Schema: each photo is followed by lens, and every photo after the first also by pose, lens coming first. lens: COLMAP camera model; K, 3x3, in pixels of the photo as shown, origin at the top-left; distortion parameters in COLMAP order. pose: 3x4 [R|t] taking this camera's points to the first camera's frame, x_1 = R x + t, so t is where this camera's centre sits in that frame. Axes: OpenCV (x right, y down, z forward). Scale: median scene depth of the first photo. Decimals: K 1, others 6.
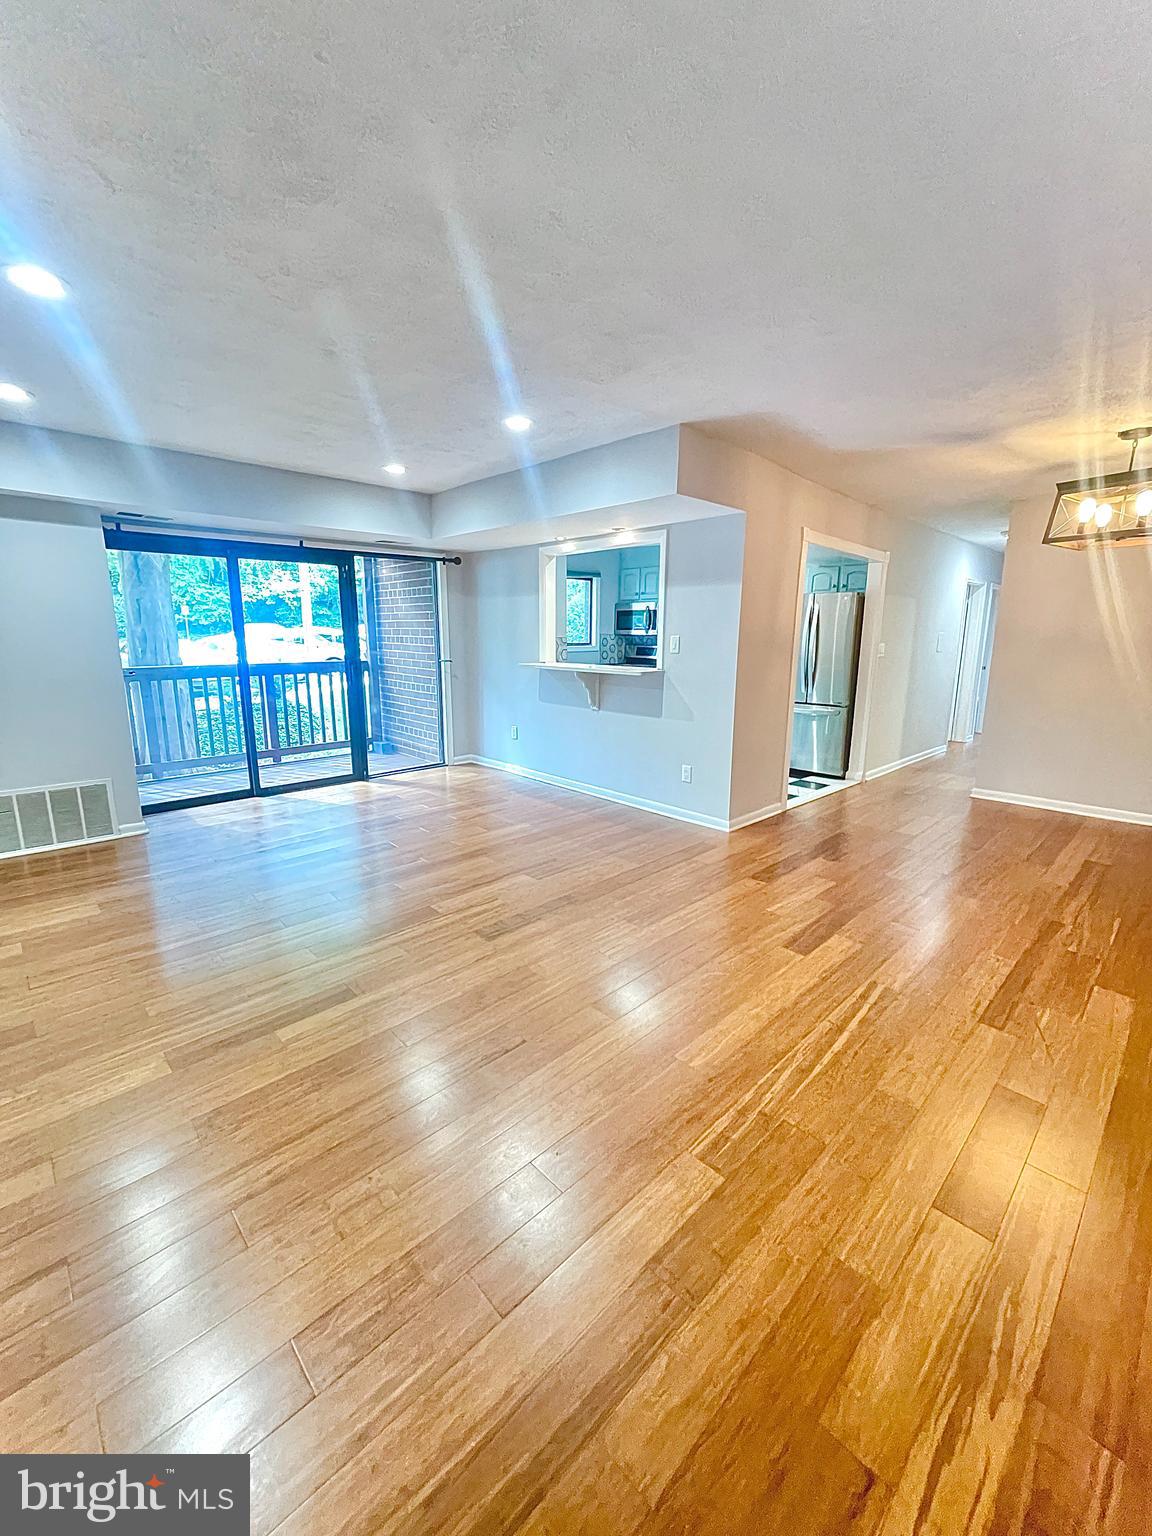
lens RADIAL K [[623.5, 0, 576.3], [0, 623.5, 763.4], [0, 0, 1]] dist [0.002180, -0.000054]
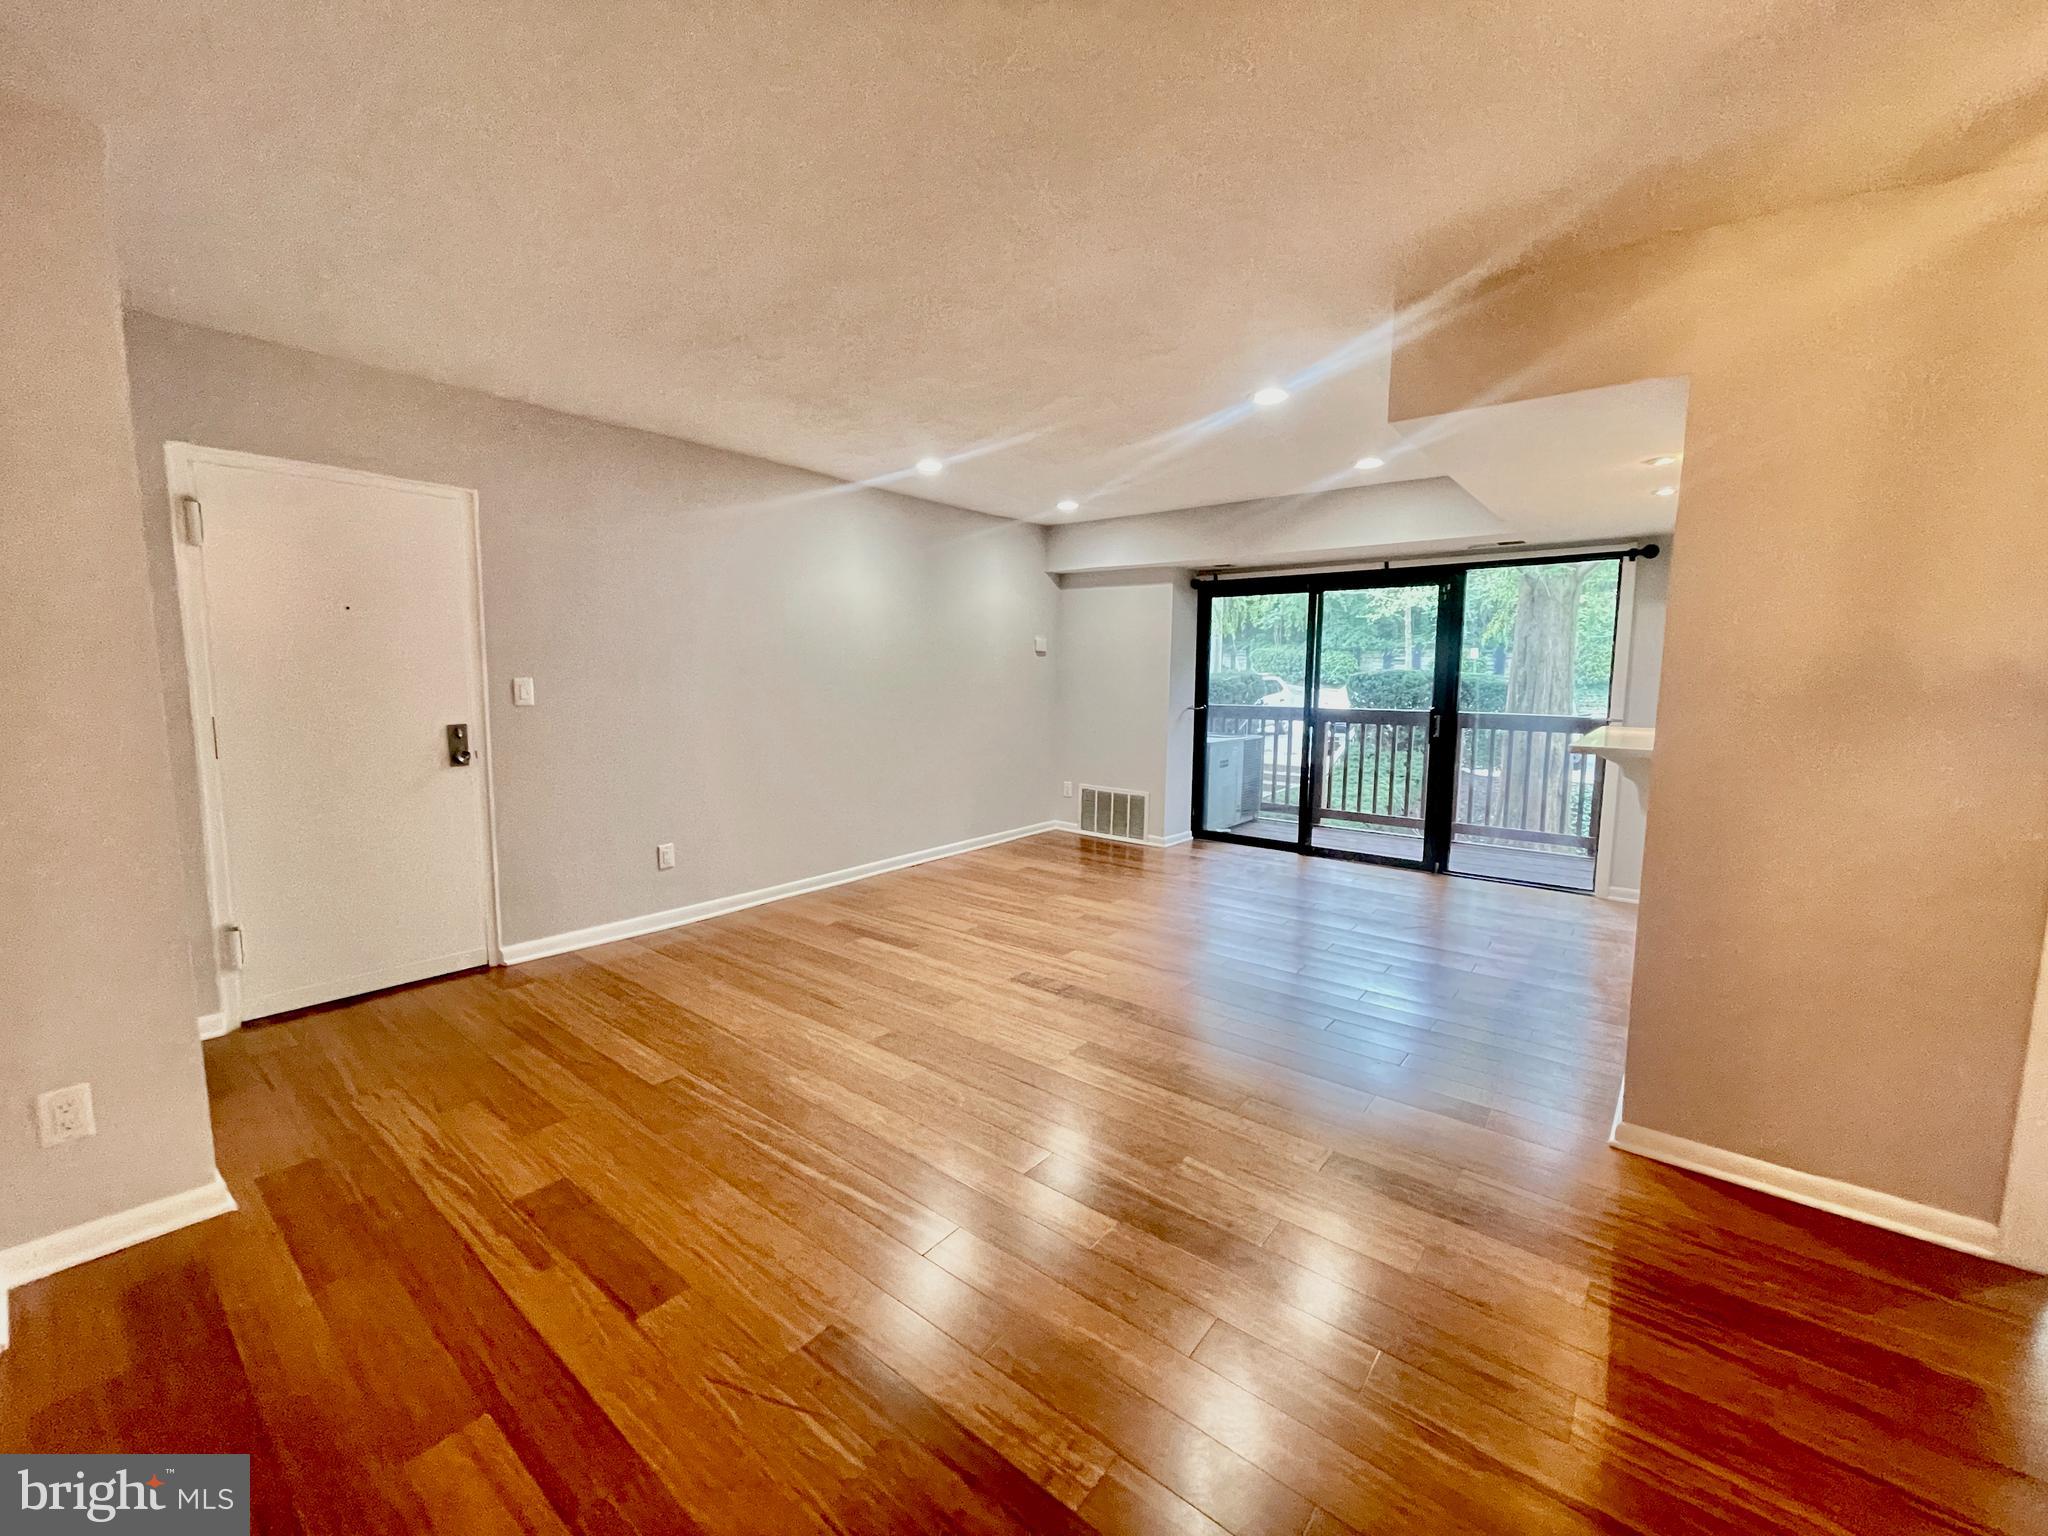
lens RADIAL K [[831.4, 0, 1026.5], [0, 831.4, 763.0], [0, 0, 1]] dist [0.002180, -0.000054]
pose [[0.130590, 0.107390, -0.985603, 0.790077], [-0.213494, 0.973840, 0.077821, -0.106698], [0.968177, 0.200258, 0.150101, 0.553467]]
